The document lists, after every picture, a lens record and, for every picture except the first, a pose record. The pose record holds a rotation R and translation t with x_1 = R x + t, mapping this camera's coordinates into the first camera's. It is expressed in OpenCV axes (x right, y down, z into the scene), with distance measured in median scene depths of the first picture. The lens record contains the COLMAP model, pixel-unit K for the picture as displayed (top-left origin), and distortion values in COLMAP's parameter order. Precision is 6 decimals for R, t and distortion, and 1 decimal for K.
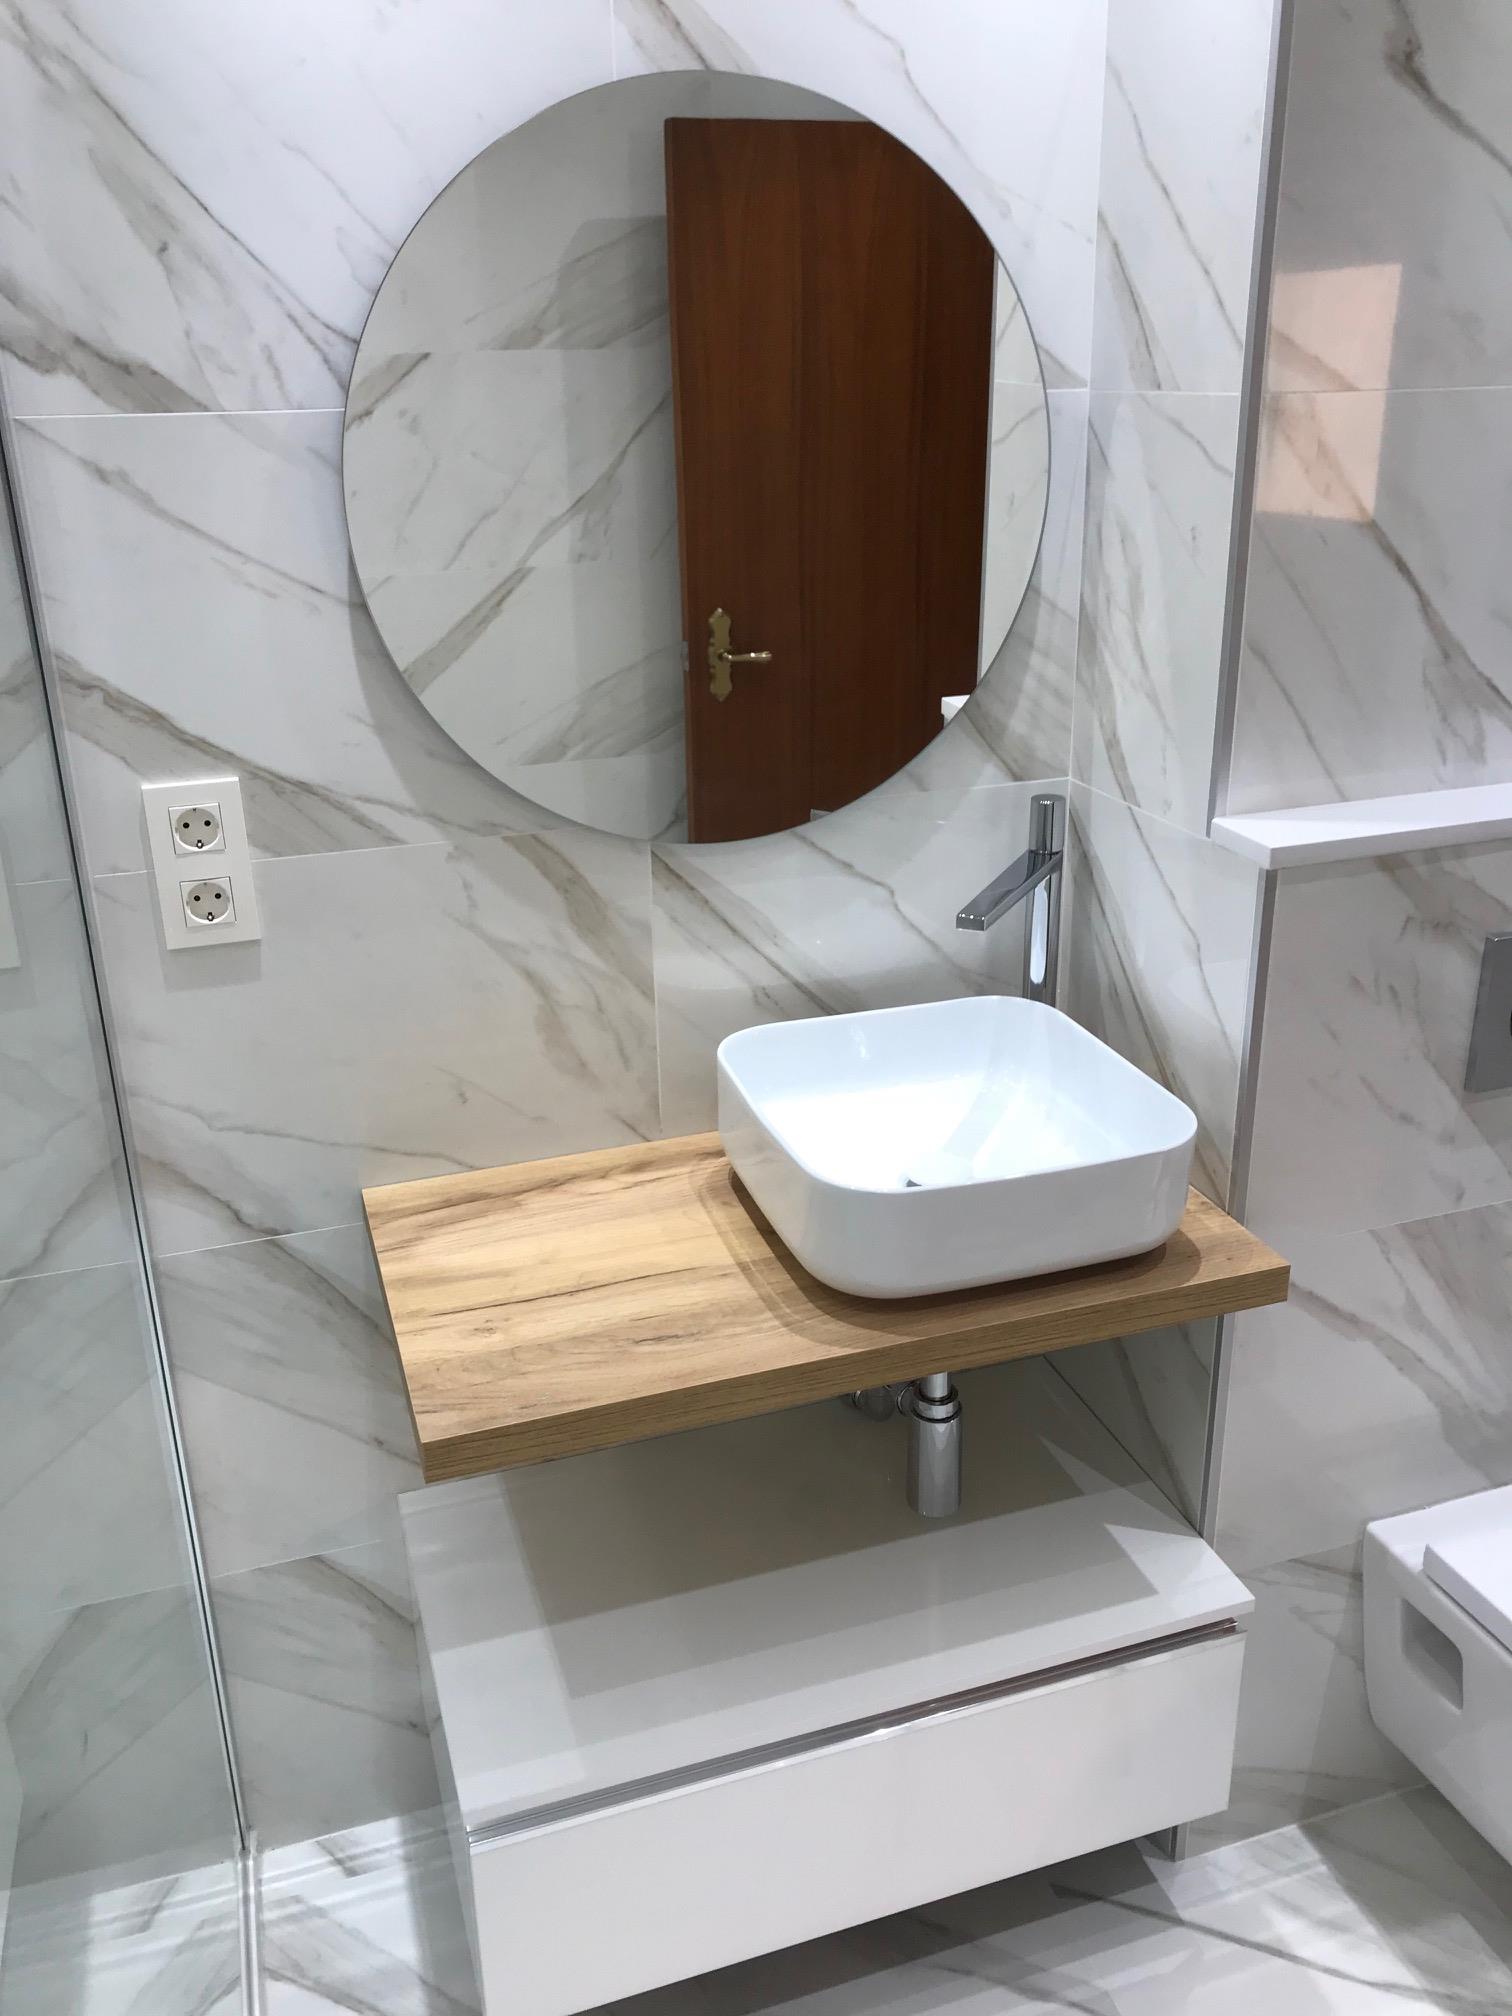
lens RADIAL K [[1681.2, 0, 753.1], [0, 1681.2, 990.1], [0, 0, 1]] dist [0.029692, -0.033310]
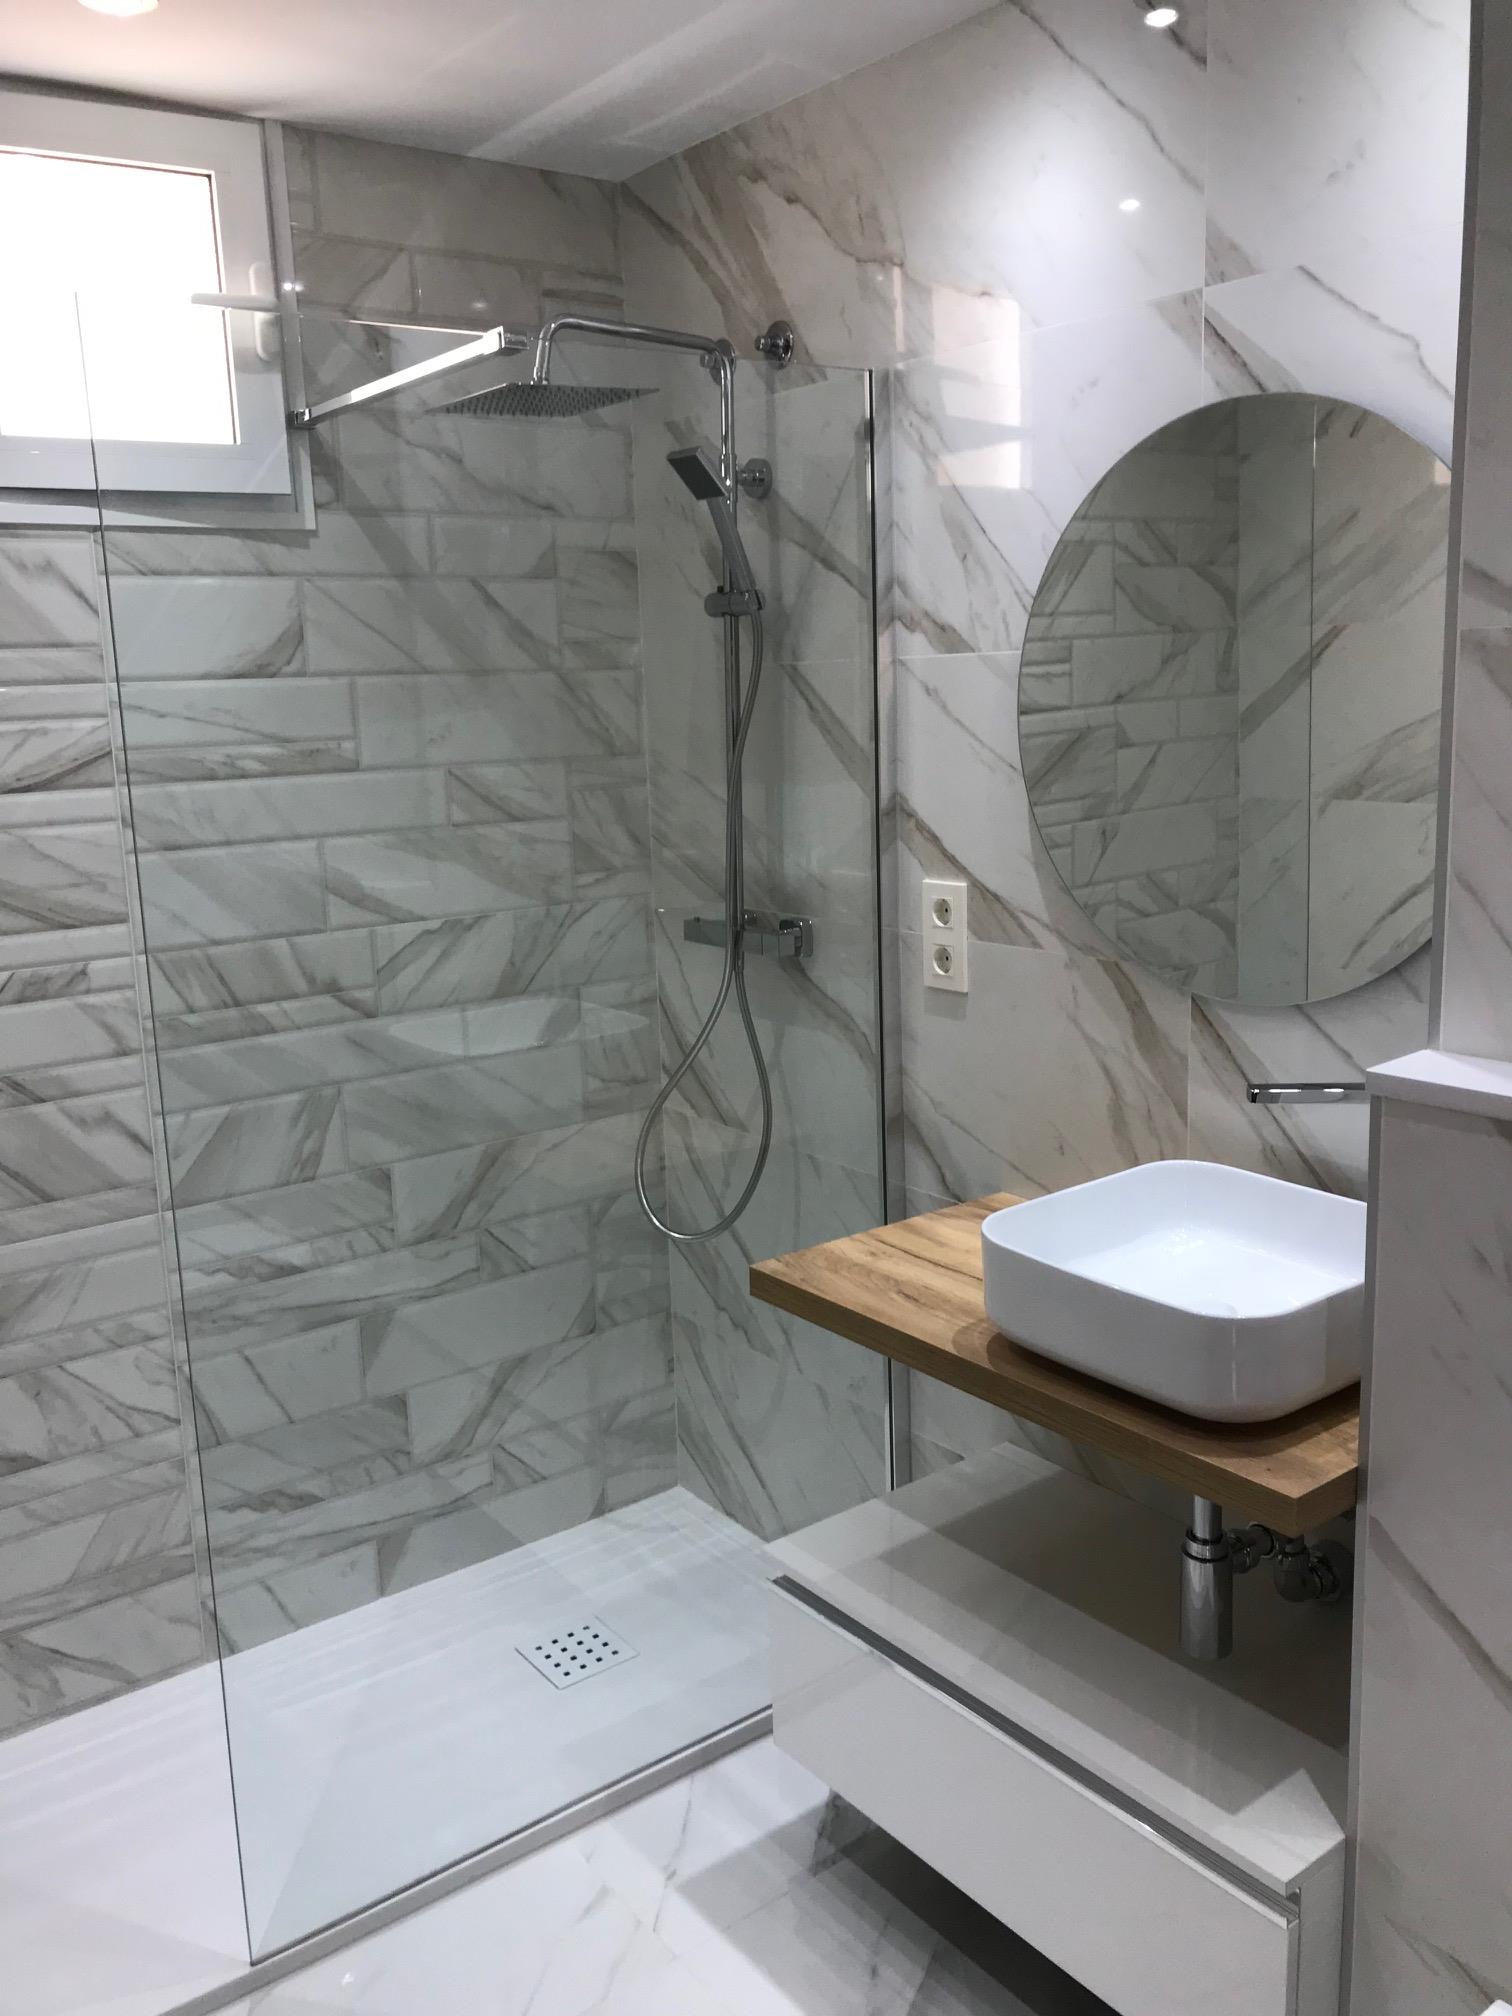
lens RADIAL K [[1650.0, 0, 760.0], [0, 1650.0, 995.7], [0, 0, 1]] dist [0.087296, -0.210685]
pose [[0.331203, 0.183691, -0.925507, 0.989827], [-0.313615, 0.946533, 0.075634, -0.080156], [0.889916, 0.265203, 0.371103, 0.285736]]
